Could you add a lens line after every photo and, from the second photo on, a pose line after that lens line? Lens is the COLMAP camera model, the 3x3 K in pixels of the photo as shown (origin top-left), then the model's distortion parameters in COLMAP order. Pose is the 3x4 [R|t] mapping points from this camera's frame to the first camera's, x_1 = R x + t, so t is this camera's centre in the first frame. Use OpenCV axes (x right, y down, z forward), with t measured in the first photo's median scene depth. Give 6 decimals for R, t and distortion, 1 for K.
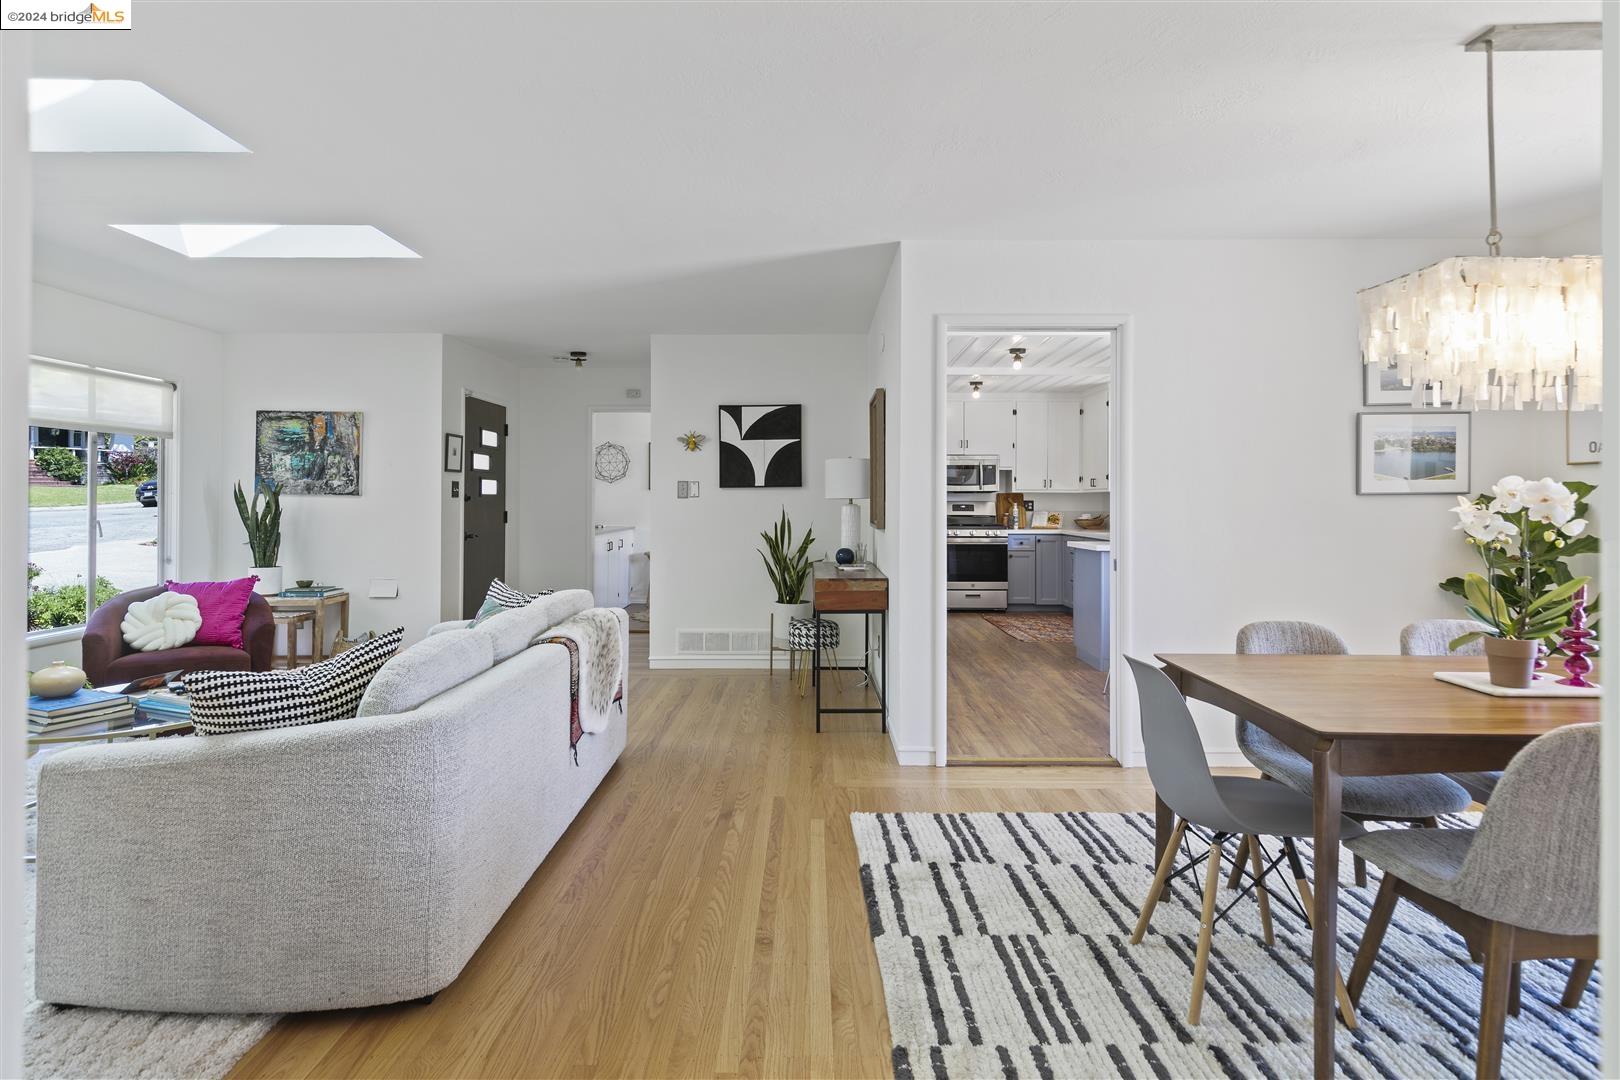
lens RADIAL K [[837.9, 0, 771.5], [0, 837.9, 505.0], [0, 0, 1]] dist [0.004925, 0.000297]
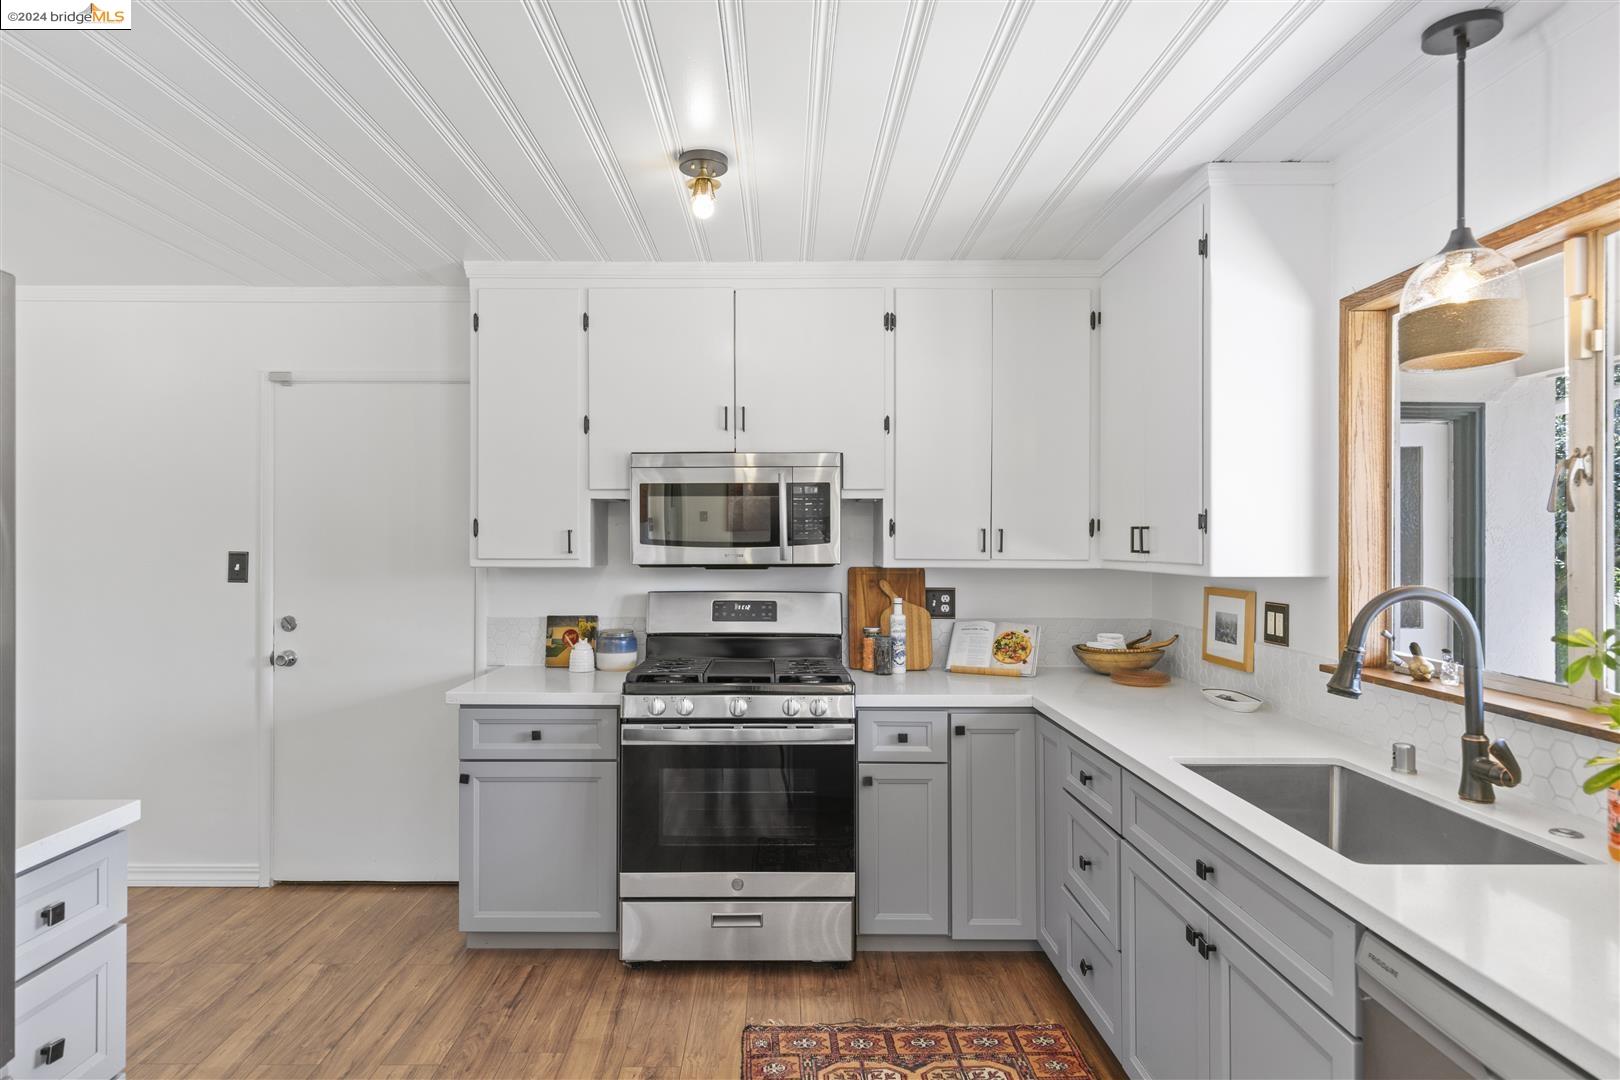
lens RADIAL K [[786.7, 0, 769.6], [0, 786.7, 537.9], [0, 0, 1]] dist [0.002265, 0.000127]
pose [[0.999989, -0.001690, -0.004425, 0.244393], [0.001678, 0.999995, -0.002568, -0.025763], [0.004430, 0.002561, 0.999987, 0.694152]]
